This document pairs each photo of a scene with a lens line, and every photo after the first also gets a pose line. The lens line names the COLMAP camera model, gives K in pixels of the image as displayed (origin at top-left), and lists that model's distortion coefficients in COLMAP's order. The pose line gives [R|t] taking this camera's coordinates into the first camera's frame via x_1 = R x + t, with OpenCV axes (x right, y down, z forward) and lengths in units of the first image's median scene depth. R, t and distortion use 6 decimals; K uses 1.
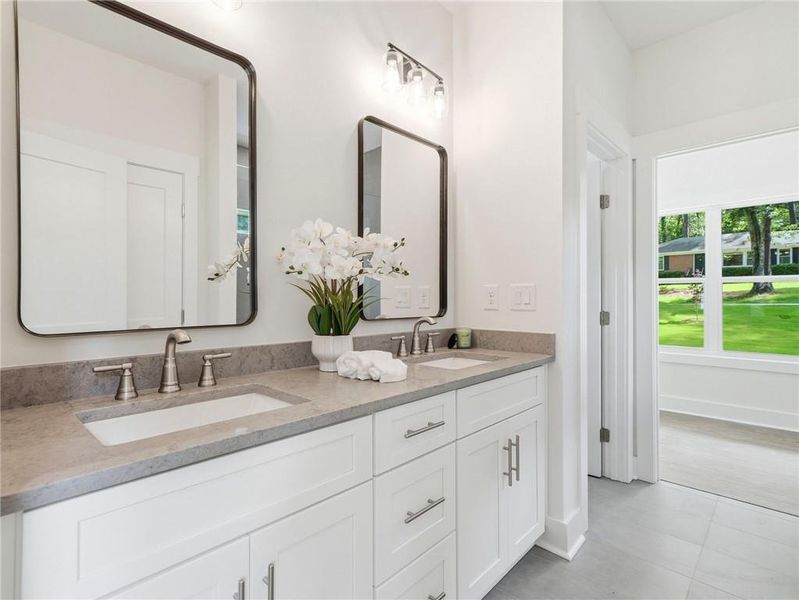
lens RADIAL K [[378.9, 0, 399.5], [0, 378.9, 300.0], [0, 0, 1]] dist [0.000099, -0.000249]
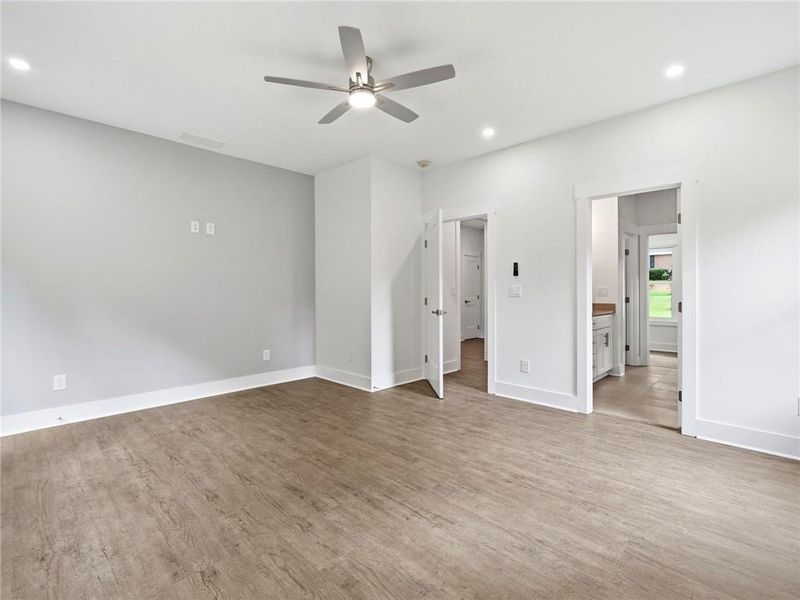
lens RADIAL K [[379.4, 0, 400.0], [0, 379.4, 300.0], [0, 0, 1]] dist [0.000099, -0.000249]
pose [[0.999766, -0.007927, 0.020104, -1.256625], [0.007735, 0.999924, 0.009631, 0.016749], [-0.020179, -0.009473, 0.999752, -1.829379]]
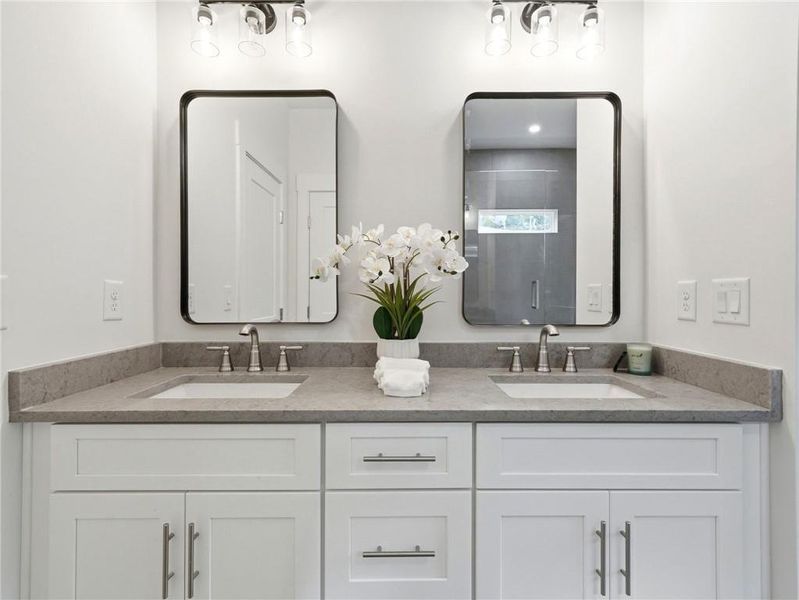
lens RADIAL K [[367.3, 0, 386.5], [0, 367.3, 302.7], [0, 0, 1]] dist [-0.009076, 0.000156]
pose [[0.718051, 0.015673, -0.695814, 0.366973], [-0.006500, 0.999854, 0.015814, -0.011837], [0.695960, -0.006832, 0.718048, 0.241719]]
